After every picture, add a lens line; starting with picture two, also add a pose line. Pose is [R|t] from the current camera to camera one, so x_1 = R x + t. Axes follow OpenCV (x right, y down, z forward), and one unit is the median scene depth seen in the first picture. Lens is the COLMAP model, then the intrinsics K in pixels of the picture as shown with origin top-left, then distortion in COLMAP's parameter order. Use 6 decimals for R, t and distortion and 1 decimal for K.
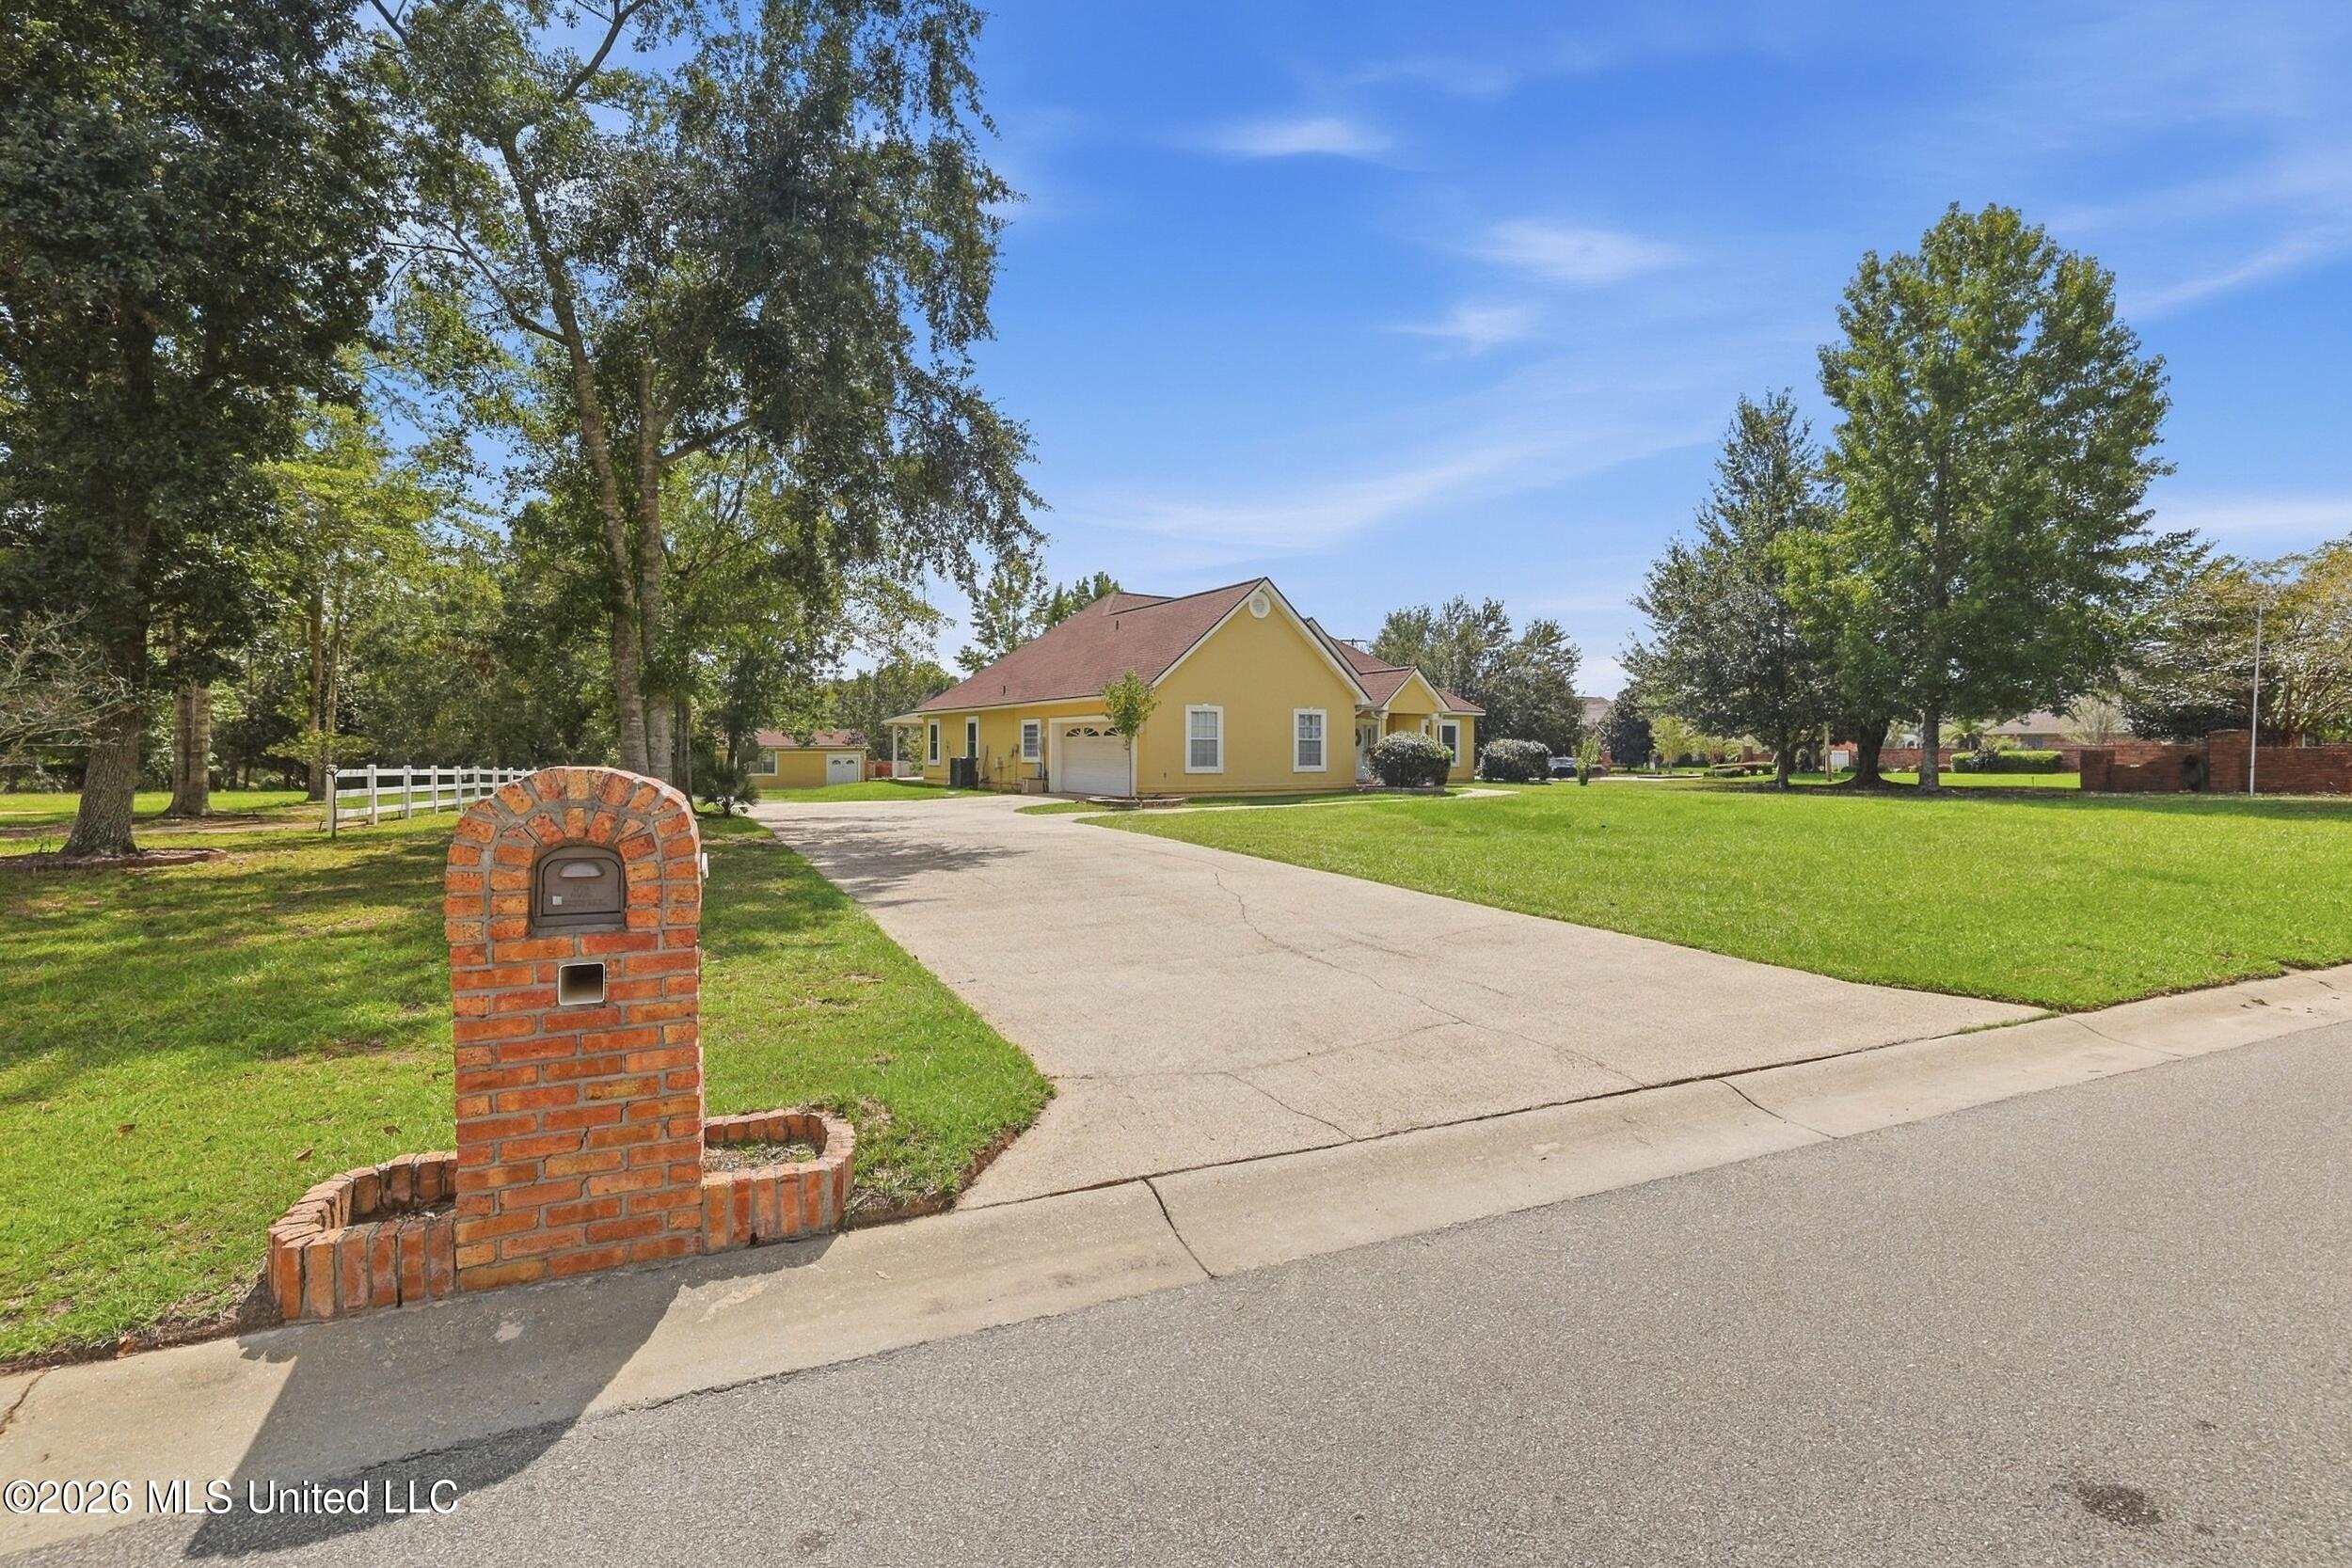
lens RADIAL K [[1032.4, 0, 1179.3], [0, 1032.4, 765.3], [0, 0, 1]] dist [-0.000540, 0.000066]
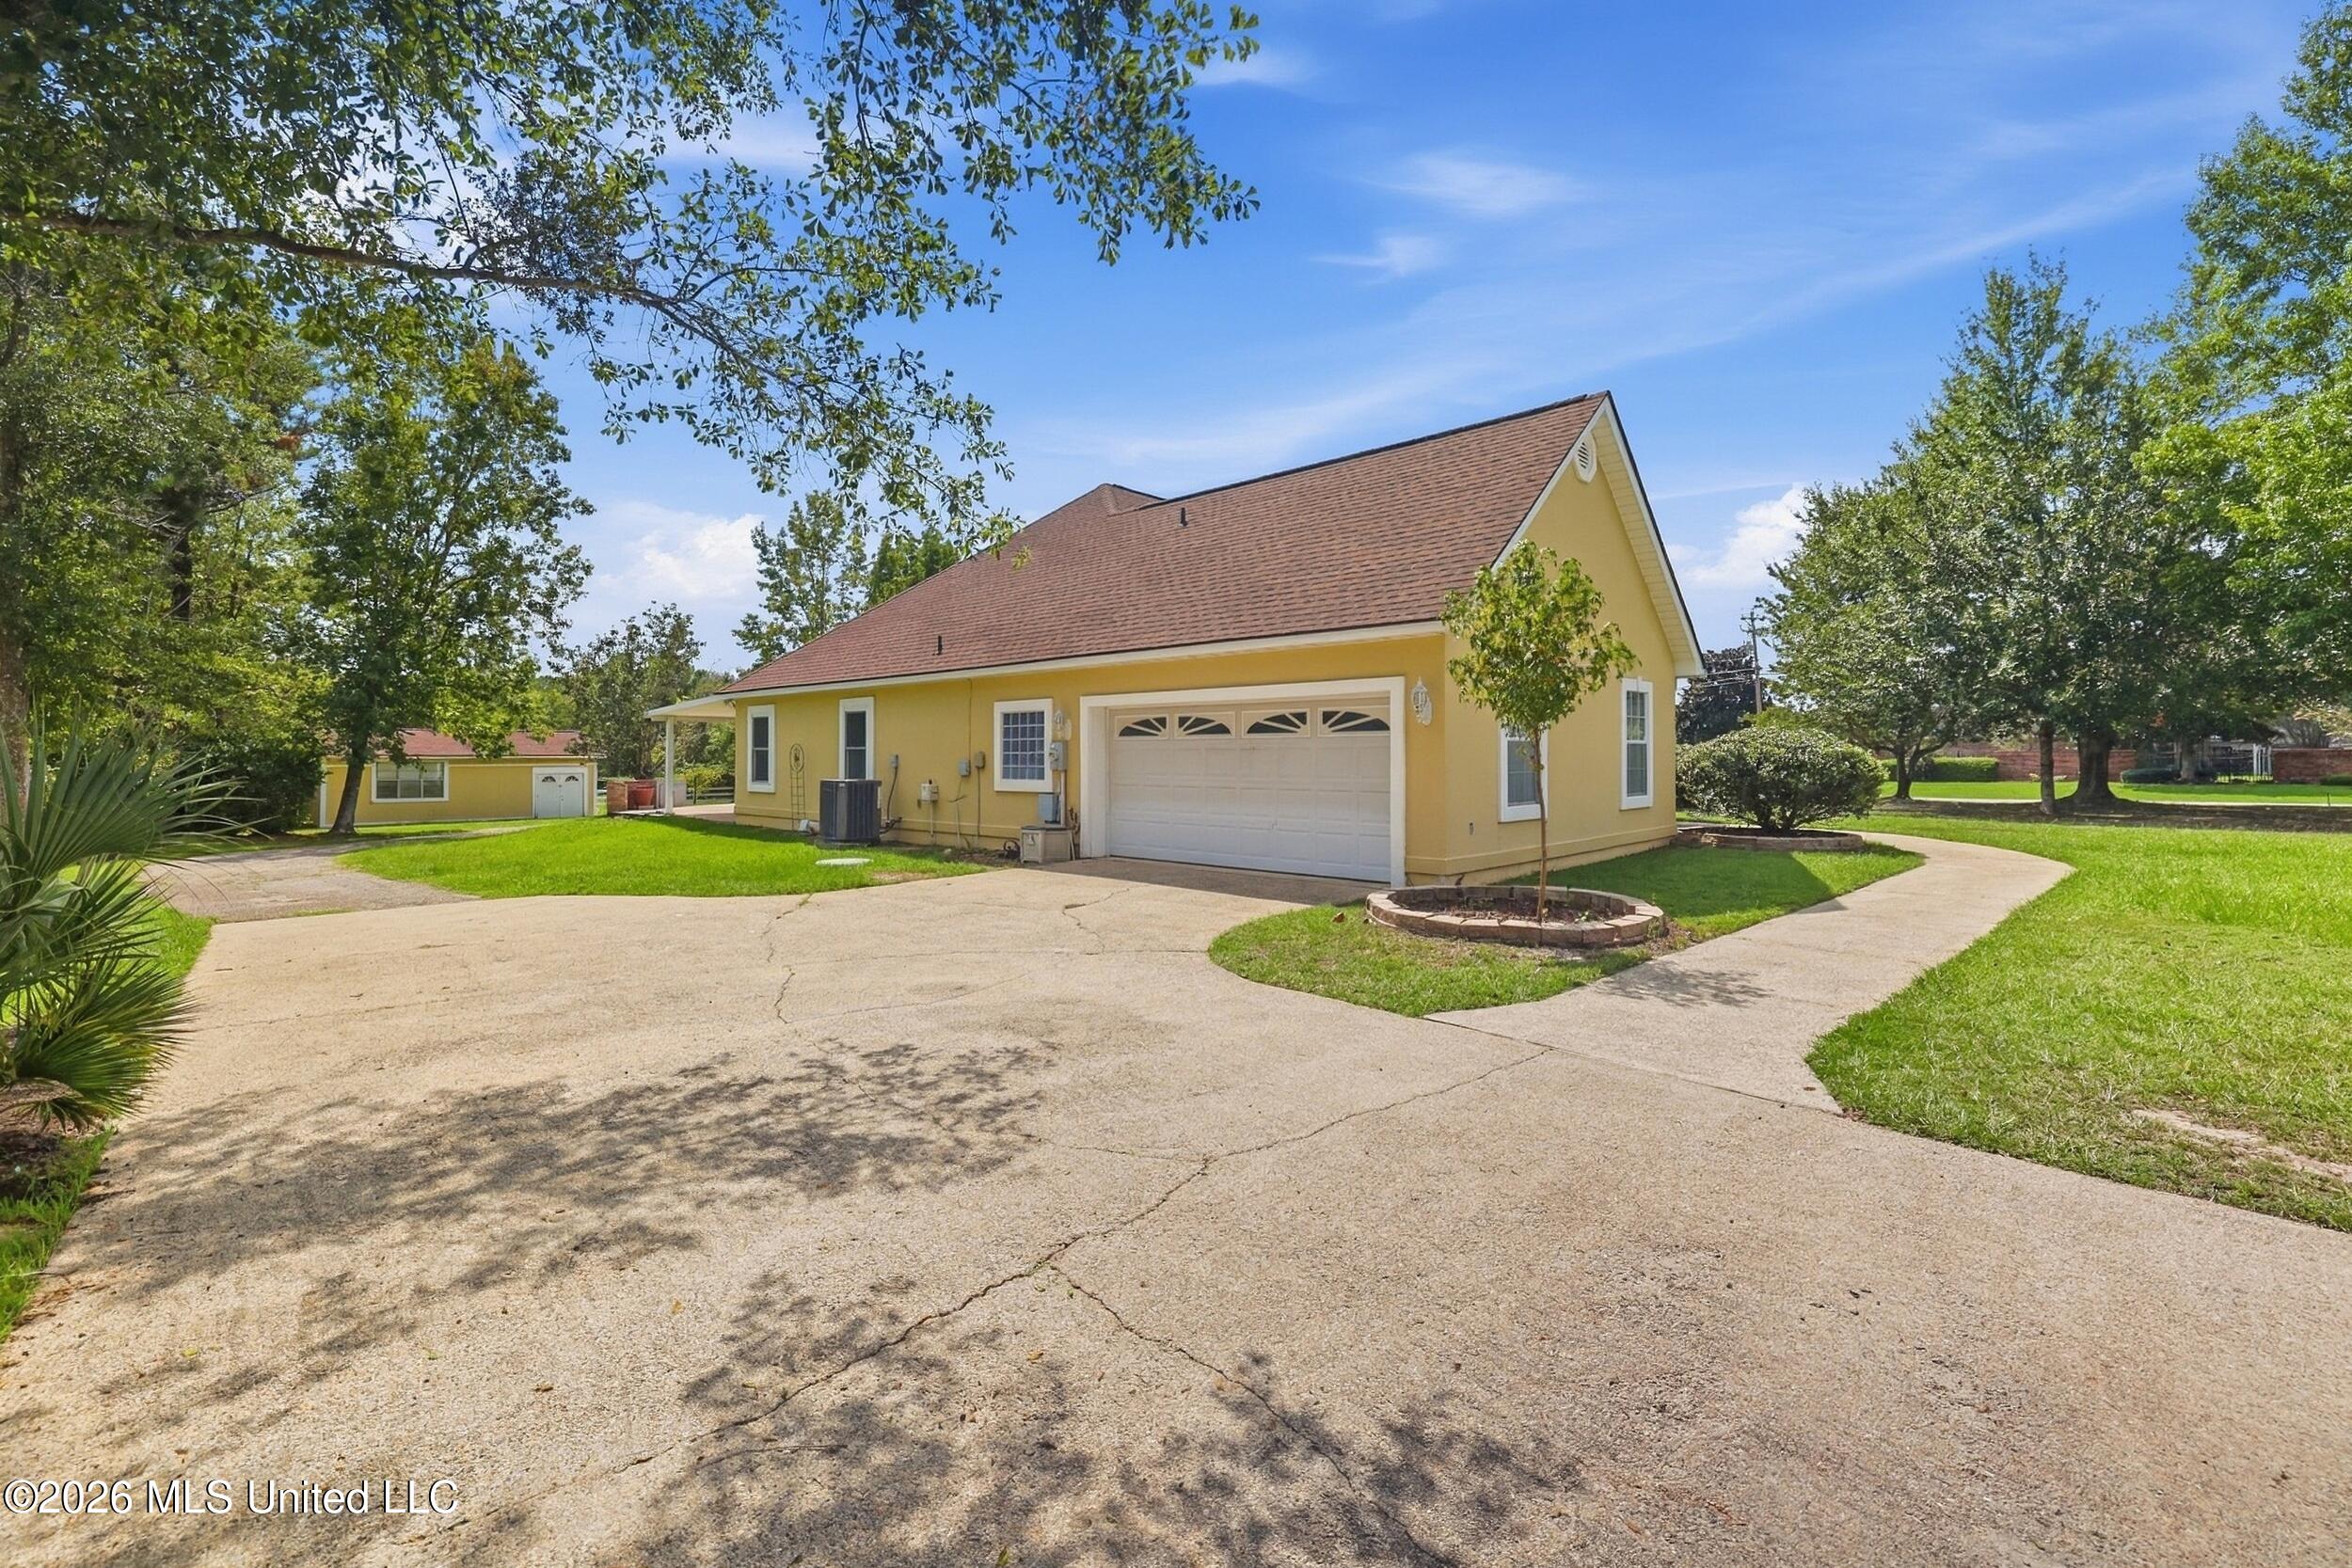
lens RADIAL K [[1032.4, 0, 1179.3], [0, 1032.4, 765.3], [0, 0, 1]] dist [-0.000540, 0.000066]
pose [[0.973027, -0.004176, 0.230655, -0.116167], [0.005648, 0.999968, -0.005722, -0.007558], [-0.230624, 0.006870, 0.973019, 0.332364]]
